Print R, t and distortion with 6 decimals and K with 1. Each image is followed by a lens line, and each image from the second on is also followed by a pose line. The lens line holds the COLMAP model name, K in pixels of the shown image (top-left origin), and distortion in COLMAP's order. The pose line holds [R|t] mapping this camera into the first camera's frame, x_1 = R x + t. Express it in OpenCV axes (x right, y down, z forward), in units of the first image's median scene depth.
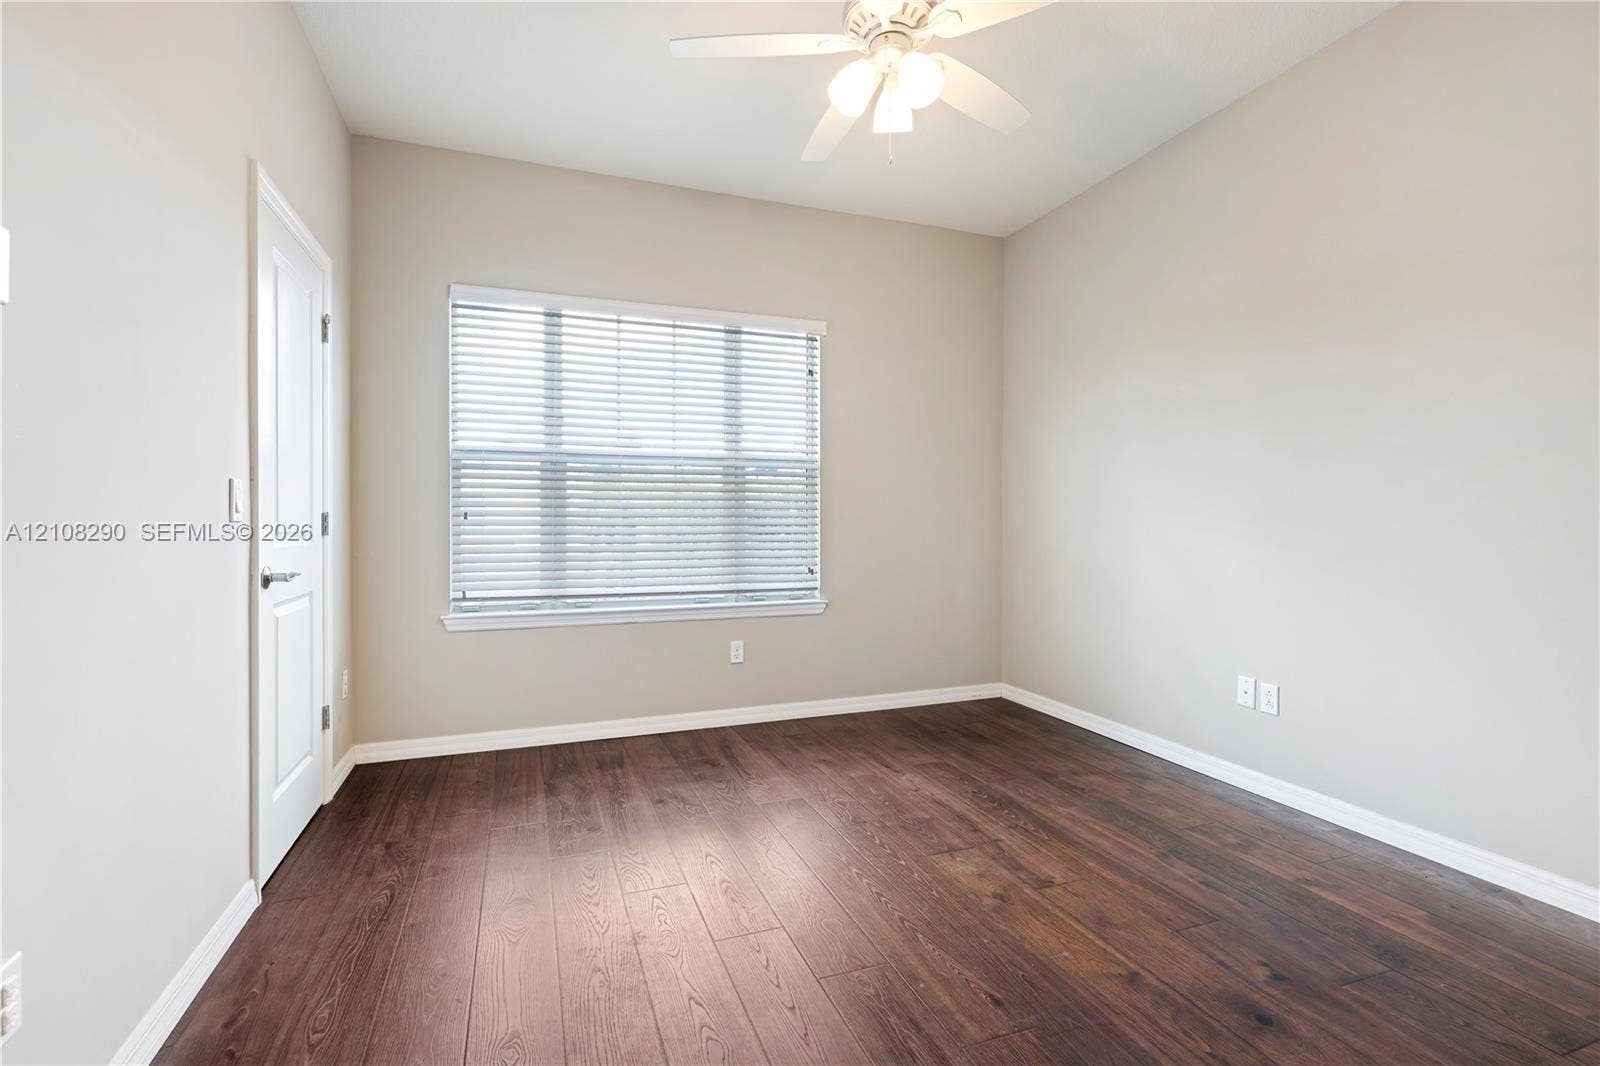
lens RADIAL K [[655.6, 0, 779.1], [0, 655.6, 535.1], [0, 0, 1]] dist [0.000764, -0.000022]
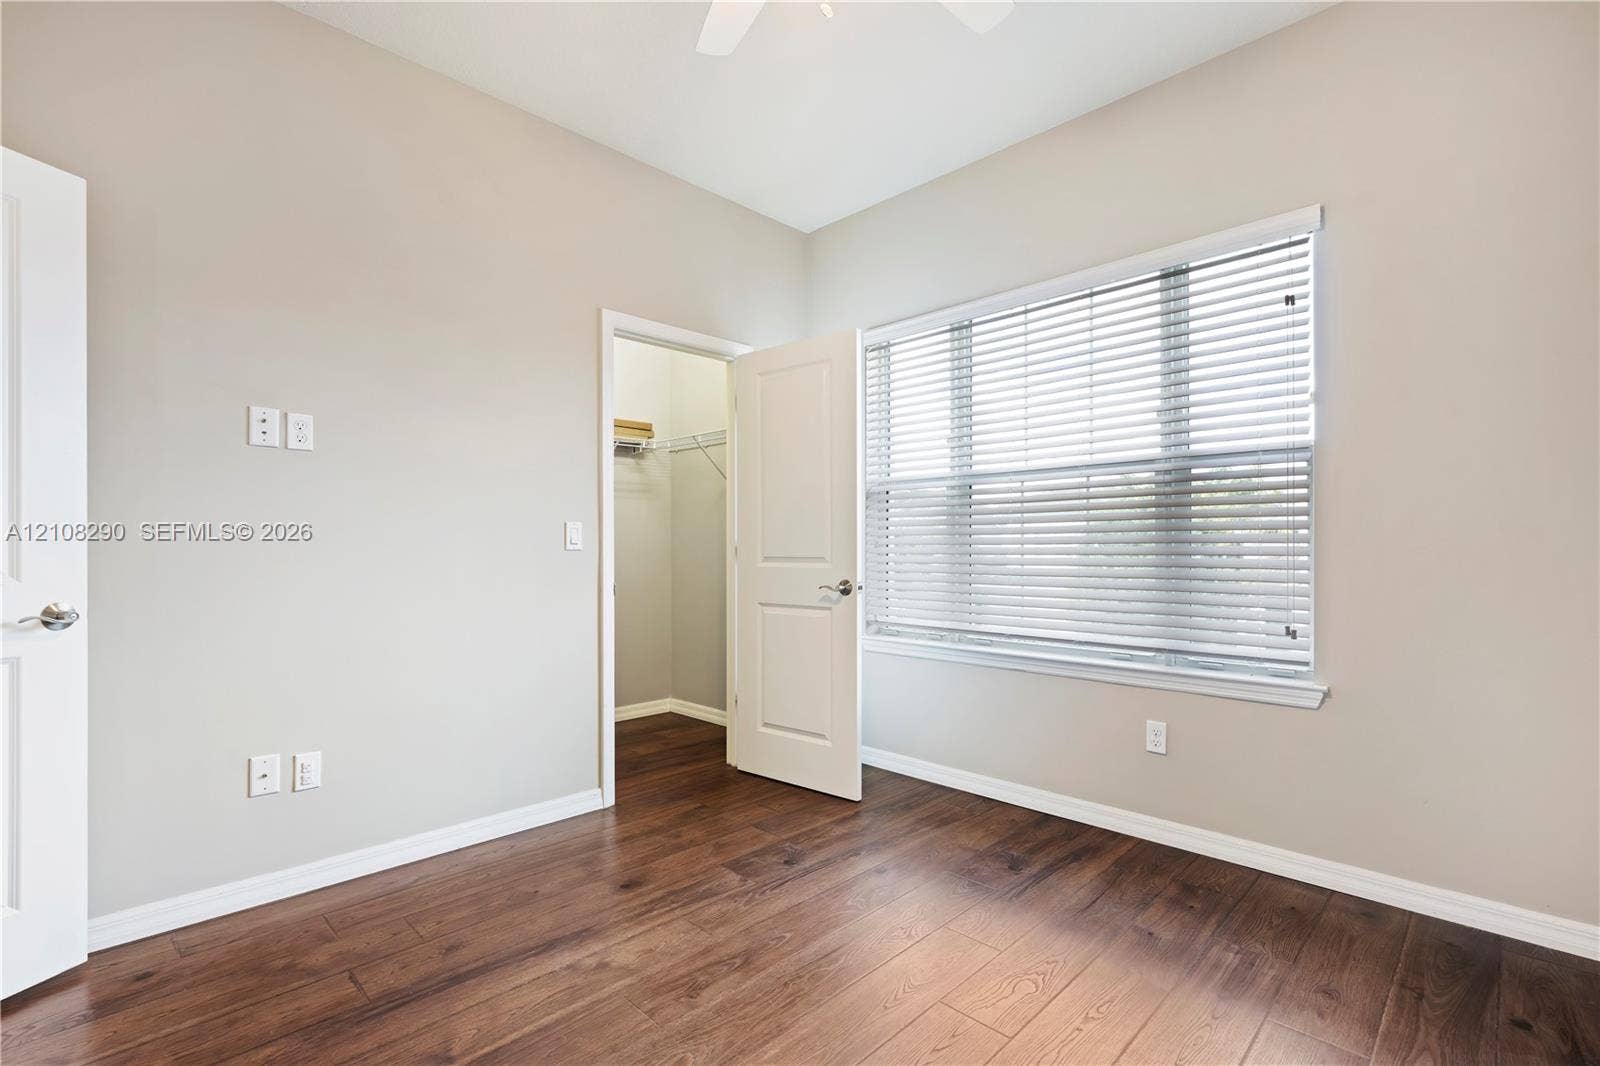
lens RADIAL K [[705.5, 0, 800.0], [0, 705.5, 533.0], [0, 0, 1]] dist [-0.002347, -0.000641]
pose [[0.436938, -0.017923, -0.899313, 0.468508], [0.003738, 0.999829, -0.018111, -0.027823], [0.899484, 0.004552, 0.436930, 0.344817]]
